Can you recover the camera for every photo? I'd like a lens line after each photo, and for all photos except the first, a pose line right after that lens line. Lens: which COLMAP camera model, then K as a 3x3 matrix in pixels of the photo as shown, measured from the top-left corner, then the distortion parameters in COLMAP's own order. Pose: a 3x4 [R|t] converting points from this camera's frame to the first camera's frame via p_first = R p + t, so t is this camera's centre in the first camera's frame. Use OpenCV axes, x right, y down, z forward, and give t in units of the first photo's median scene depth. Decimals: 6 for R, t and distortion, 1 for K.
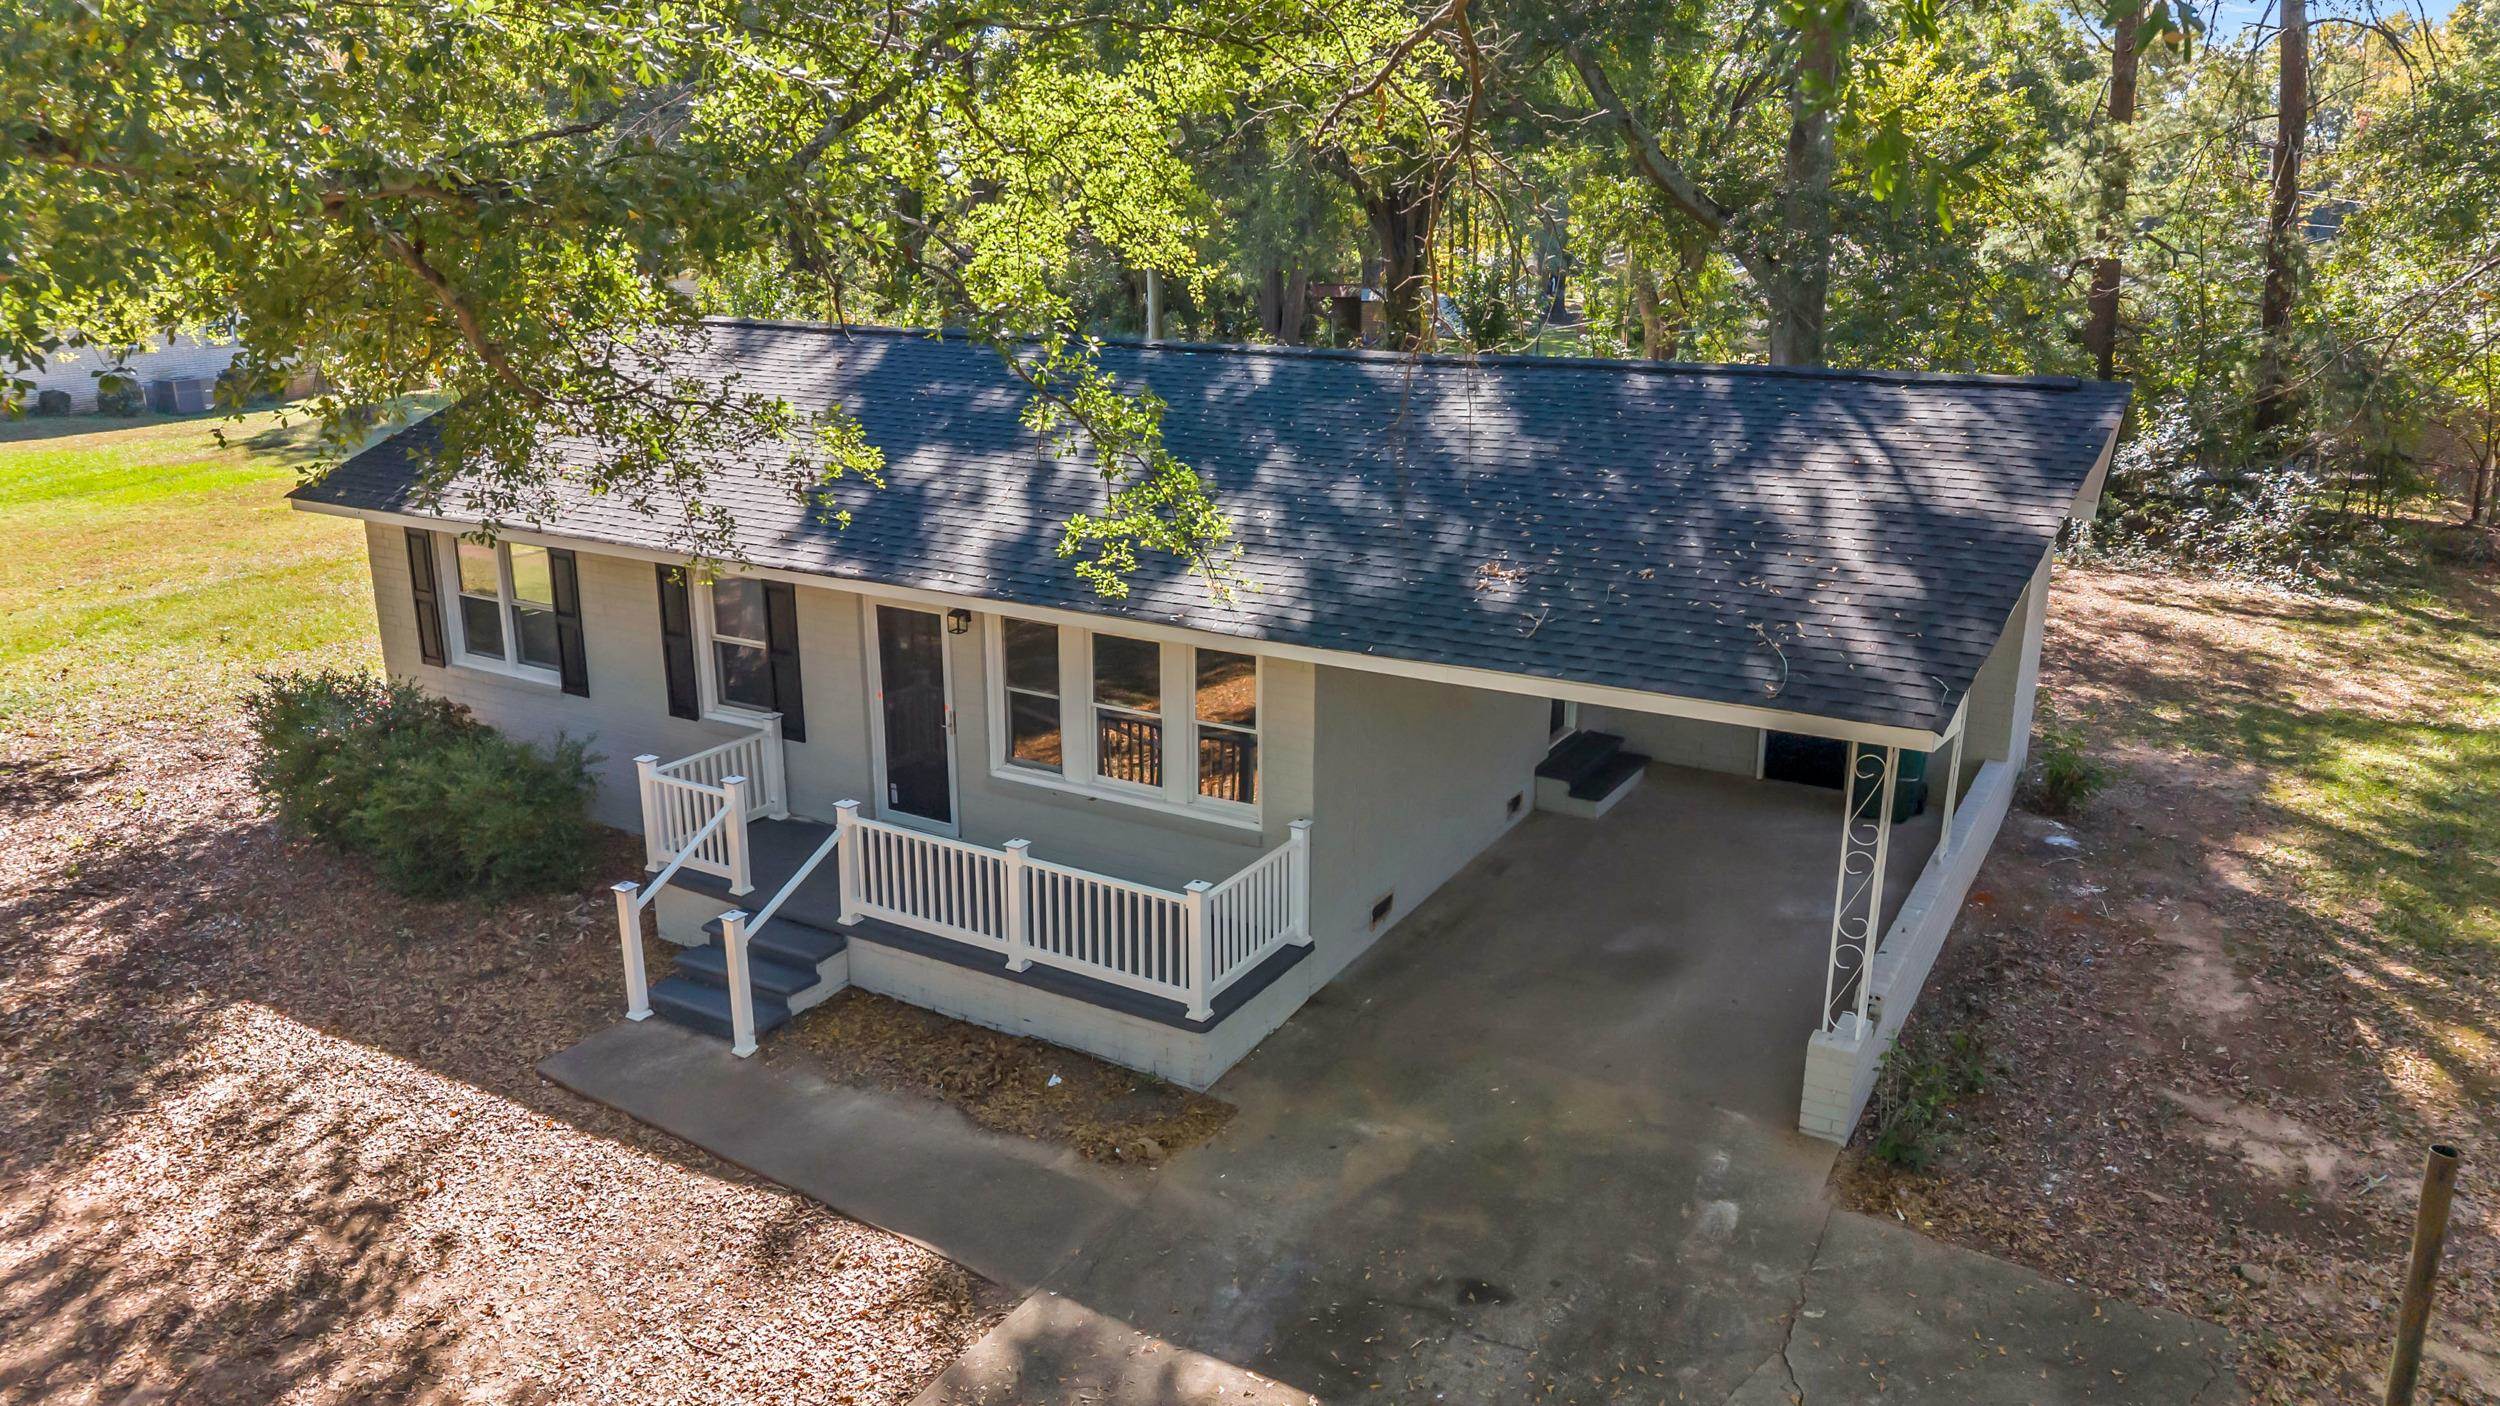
lens RADIAL K [[1740.5, 0, 1237.4], [0, 1740.5, 692.7], [0, 0, 1]] dist [-0.017207, -0.014771]
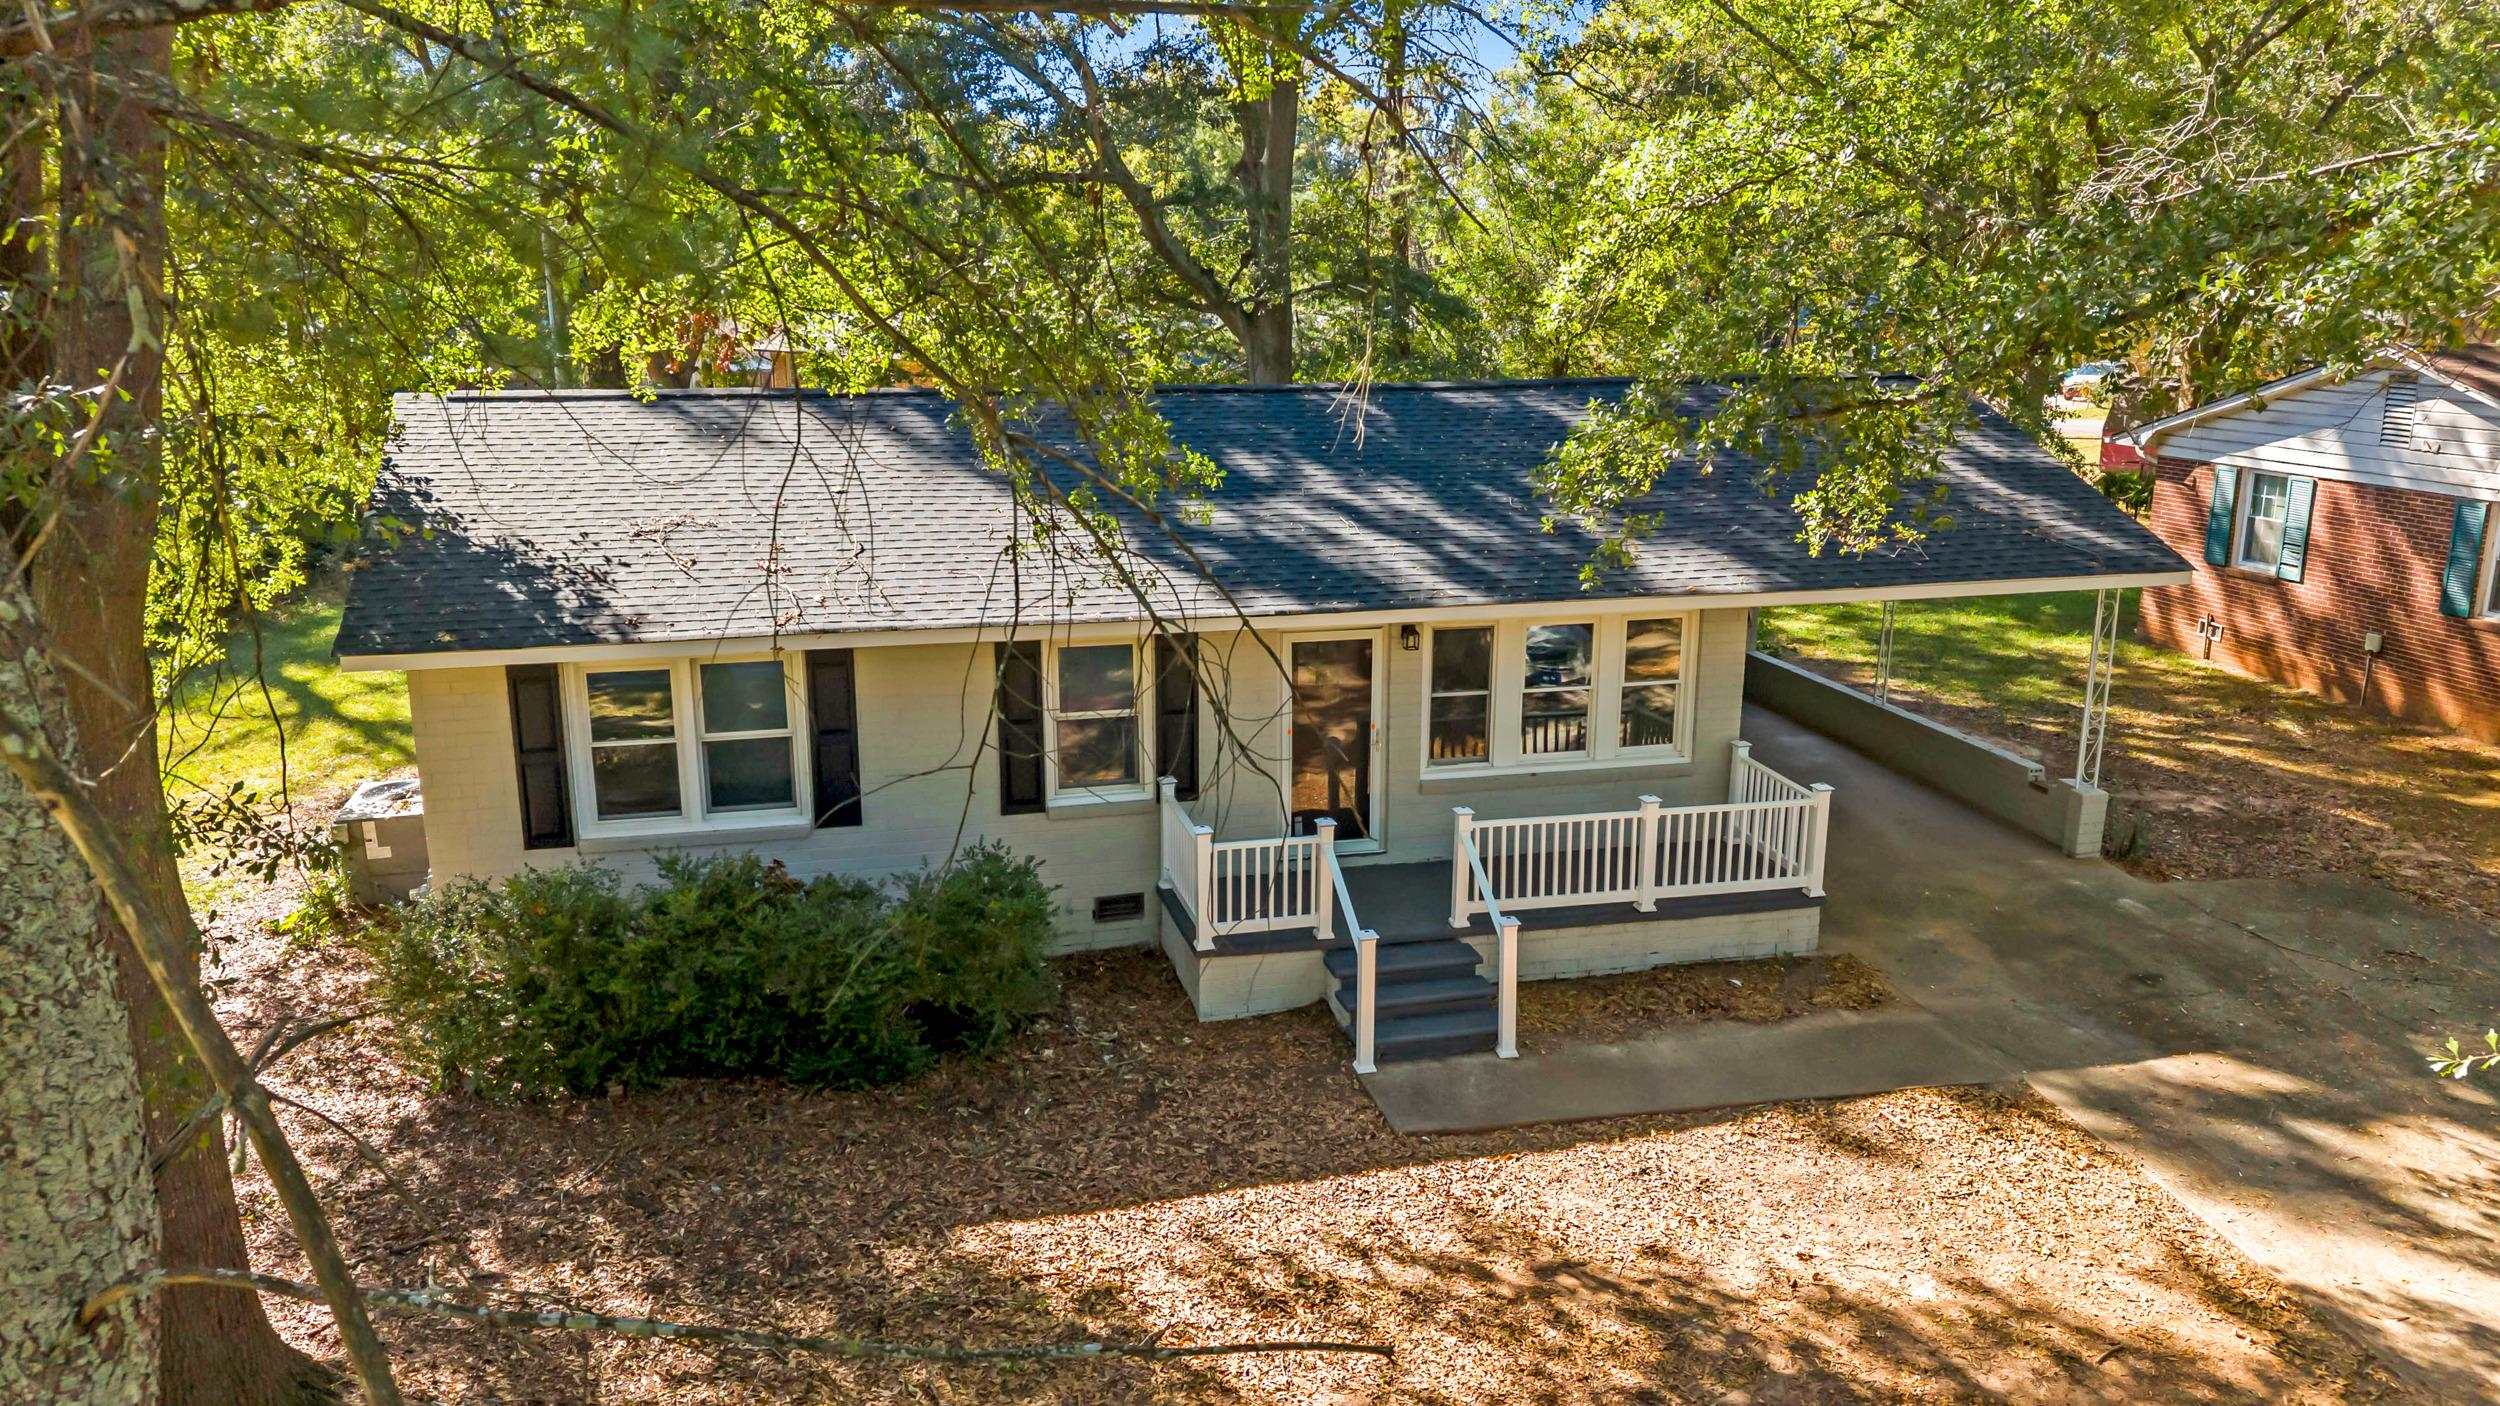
lens RADIAL K [[1740.5, 0, 1235.8], [0, 1740.5, 712.6], [0, 0, 1]] dist [-0.017207, -0.014771]
pose [[0.714105, -0.173012, 0.678322, -1.098983], [0.190046, 0.980500, 0.050013, -0.080089], [-0.673748, 0.093198, 0.733060, 0.334309]]
